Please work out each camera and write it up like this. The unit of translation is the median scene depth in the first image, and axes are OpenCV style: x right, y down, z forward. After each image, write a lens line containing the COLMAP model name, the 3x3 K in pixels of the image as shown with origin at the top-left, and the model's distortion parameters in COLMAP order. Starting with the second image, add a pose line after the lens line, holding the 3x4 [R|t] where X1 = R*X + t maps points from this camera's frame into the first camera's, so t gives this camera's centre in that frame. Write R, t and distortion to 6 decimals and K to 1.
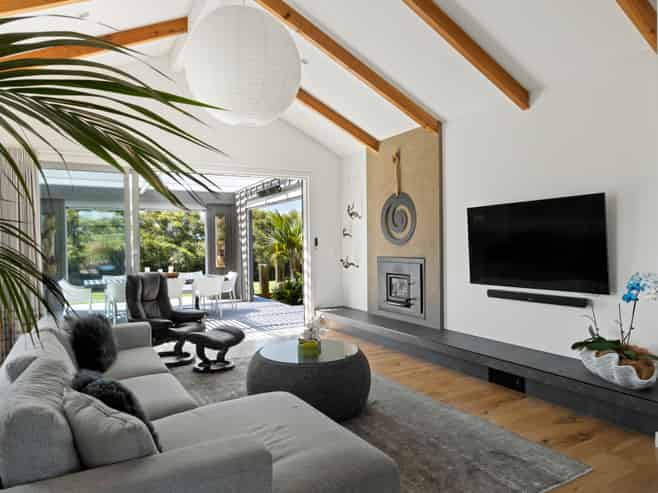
lens RADIAL K [[422.8, 0, 329.0], [0, 422.8, 246.5], [0, 0, 1]] dist [-0.000005, -0.000053]
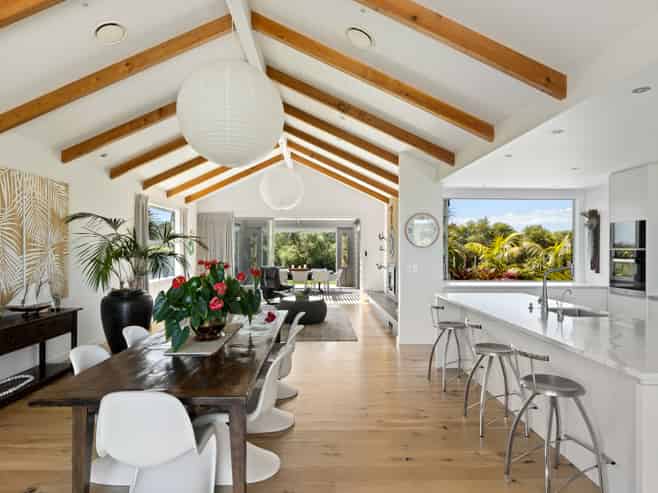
lens RADIAL K [[390.3, 0, 329.0], [0, 390.3, 246.5], [0, 0, 1]] dist [0.000009, -0.000009]
pose [[0.879214, 0.010015, -0.476321, 0.128565], [-0.015918, 0.999838, -0.008359, -0.004861], [0.476160, 0.014931, 0.879232, -0.110364]]
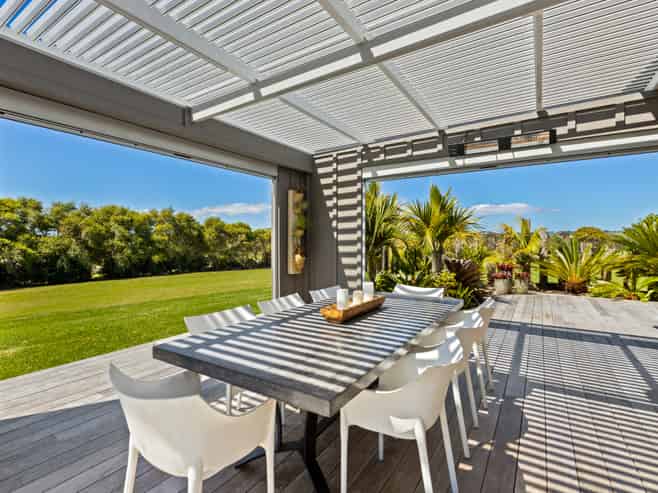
lens RADIAL K [[332.1, 0, 328.7], [0, 332.1, 234.0], [0, 0, 1]] dist [0.000557, 0.000318]
pose [[0.890159, 0.023005, 0.455069, -0.136975], [-0.007861, 0.999351, -0.035142, 0.003073], [-0.455583, 0.027704, 0.889762, 0.176909]]
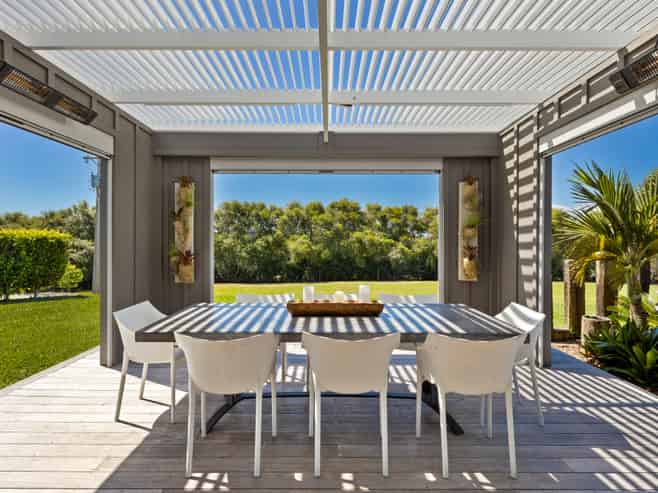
lens RADIAL K [[377.5, 0, 329.0], [0, 377.5, 246.5], [0, 0, 1]] dist [-0.002804, 0.000197]
pose [[0.866847, 0.021625, -0.498105, -0.056023], [-0.017685, 0.999764, 0.012627, 0.001647], [0.498261, -0.002136, 0.867025, 0.166491]]
